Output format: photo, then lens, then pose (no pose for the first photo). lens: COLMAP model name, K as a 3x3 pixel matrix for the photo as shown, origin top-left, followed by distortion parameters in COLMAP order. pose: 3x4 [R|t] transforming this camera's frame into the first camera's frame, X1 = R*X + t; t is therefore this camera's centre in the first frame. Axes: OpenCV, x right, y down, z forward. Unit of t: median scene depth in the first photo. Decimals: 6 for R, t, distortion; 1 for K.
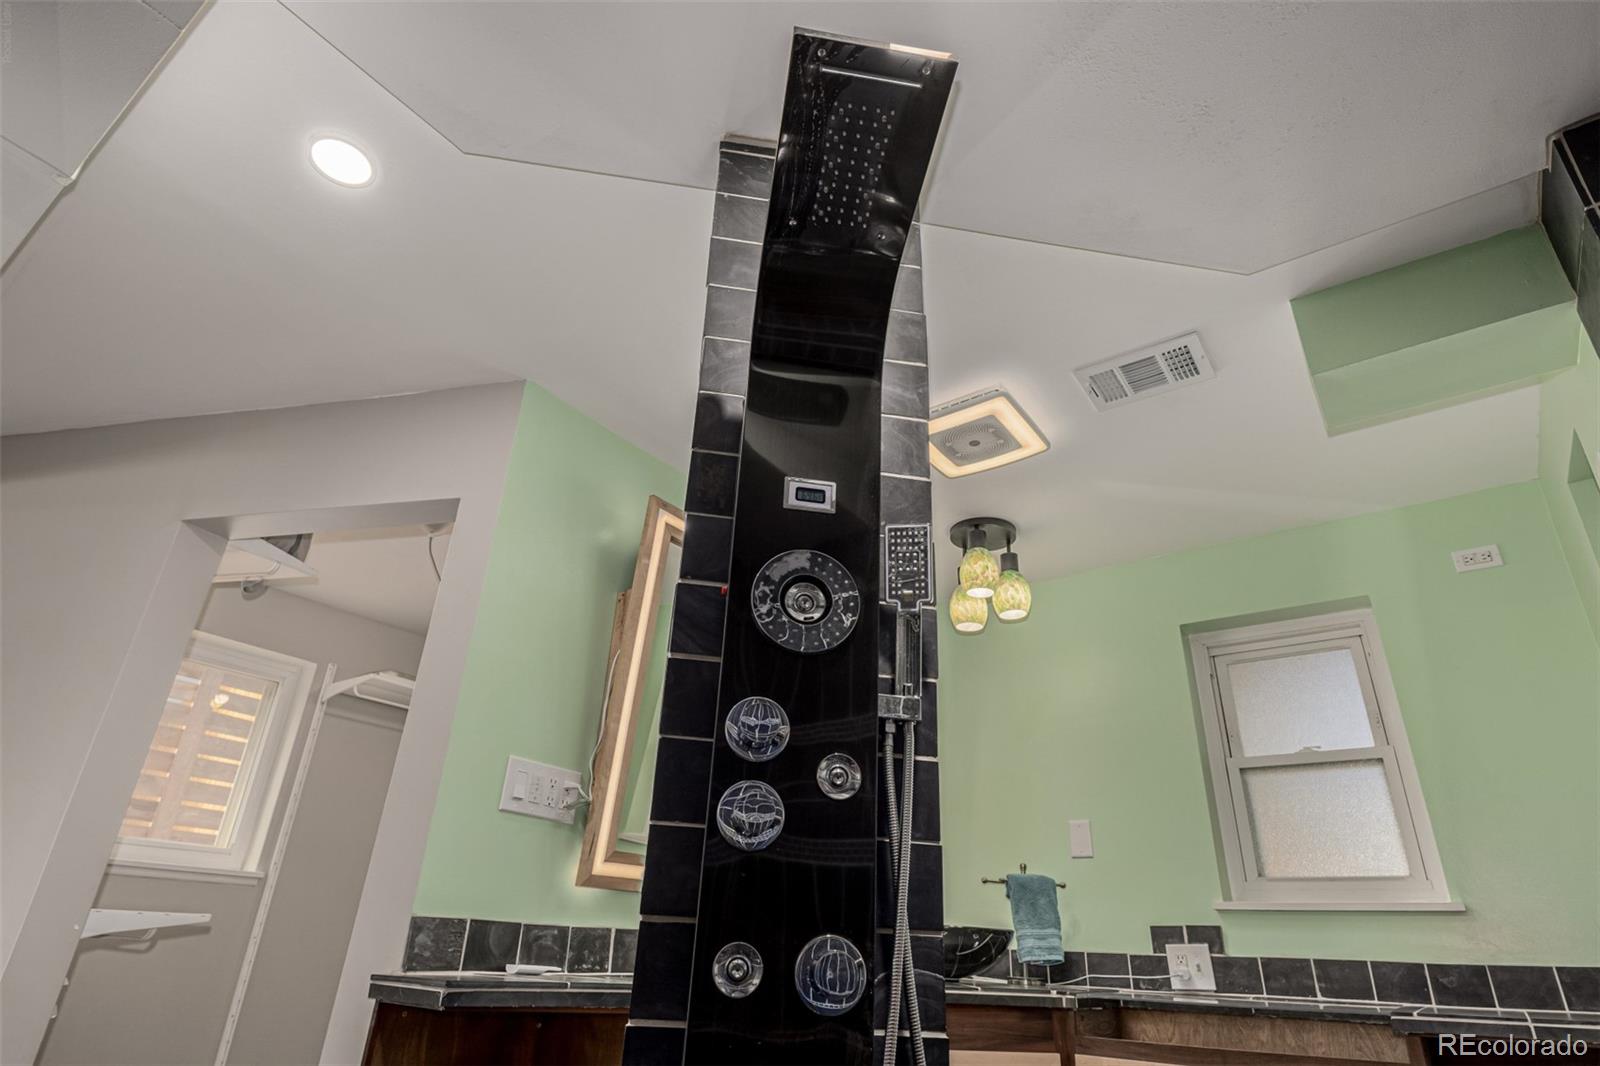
lens RADIAL K [[862.7, 0, 813.4], [0, 862.7, 532.4], [0, 0, 1]] dist [0.004279, -0.005268]
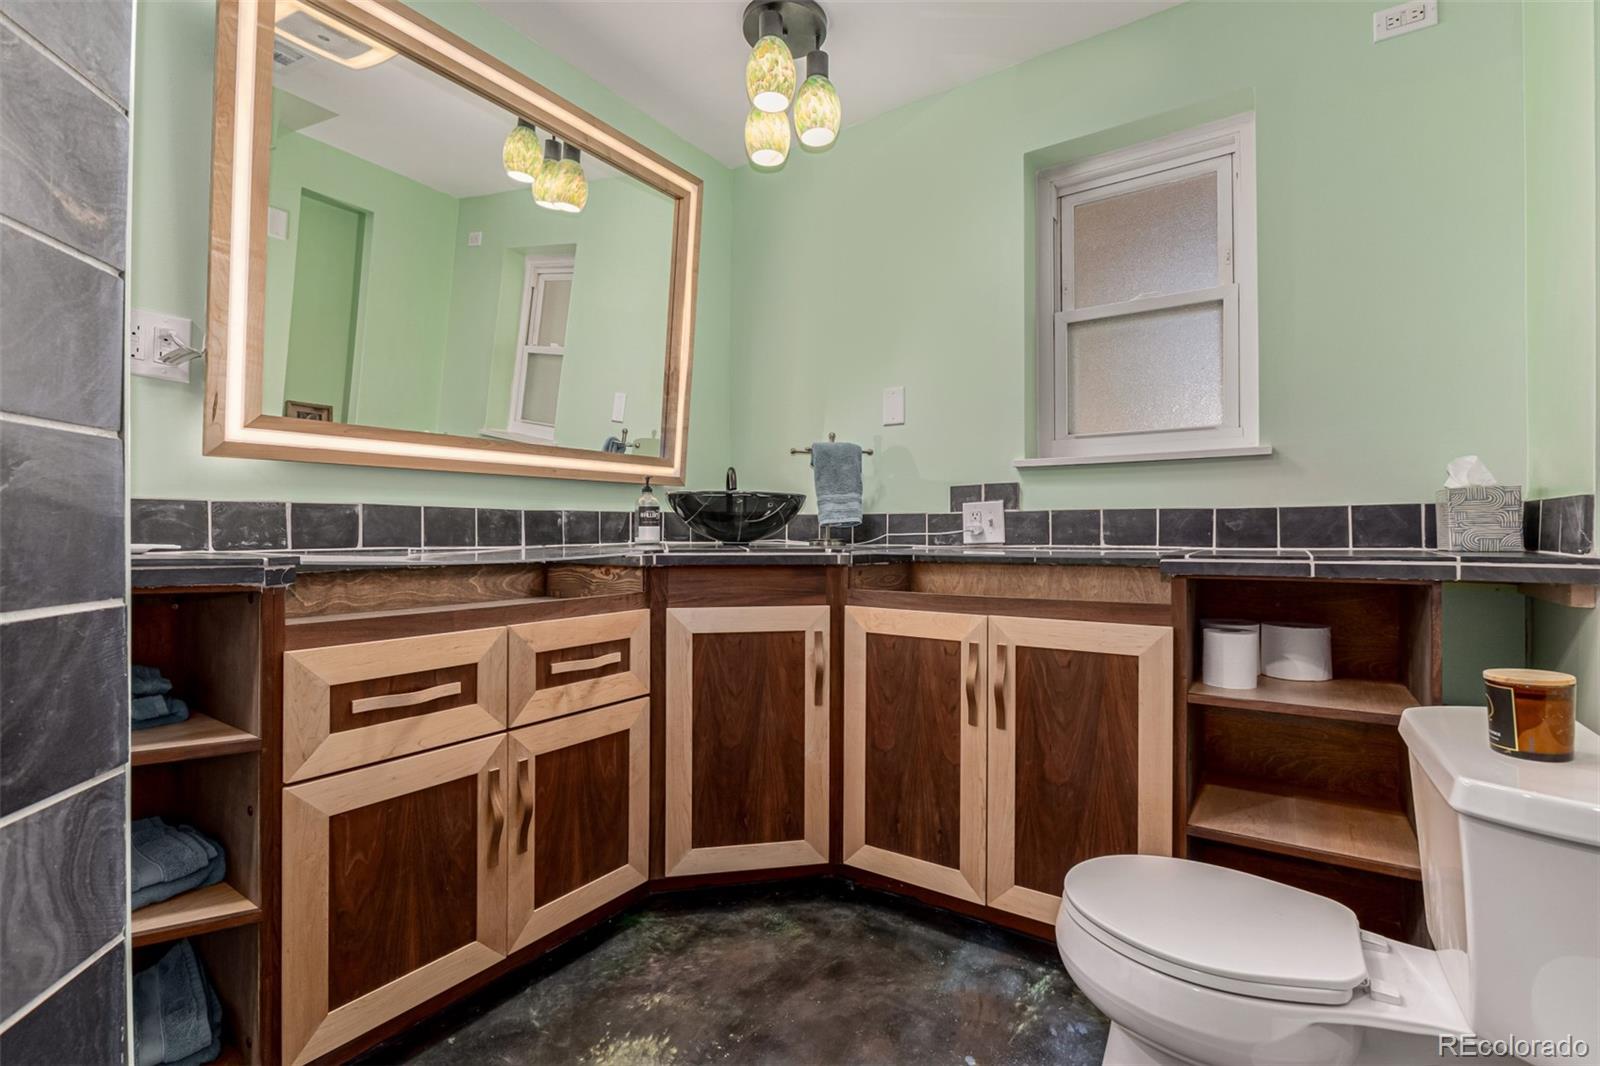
lens RADIAL K [[742.0, 0, 793.3], [0, 742.0, 526.6], [0, 0, 1]] dist [-0.005757, -0.000804]
pose [[0.998773, -0.036444, 0.033534, 0.195529], [0.018407, 0.901779, 0.431806, 0.141290], [-0.045977, -0.430658, 0.901343, 0.251210]]
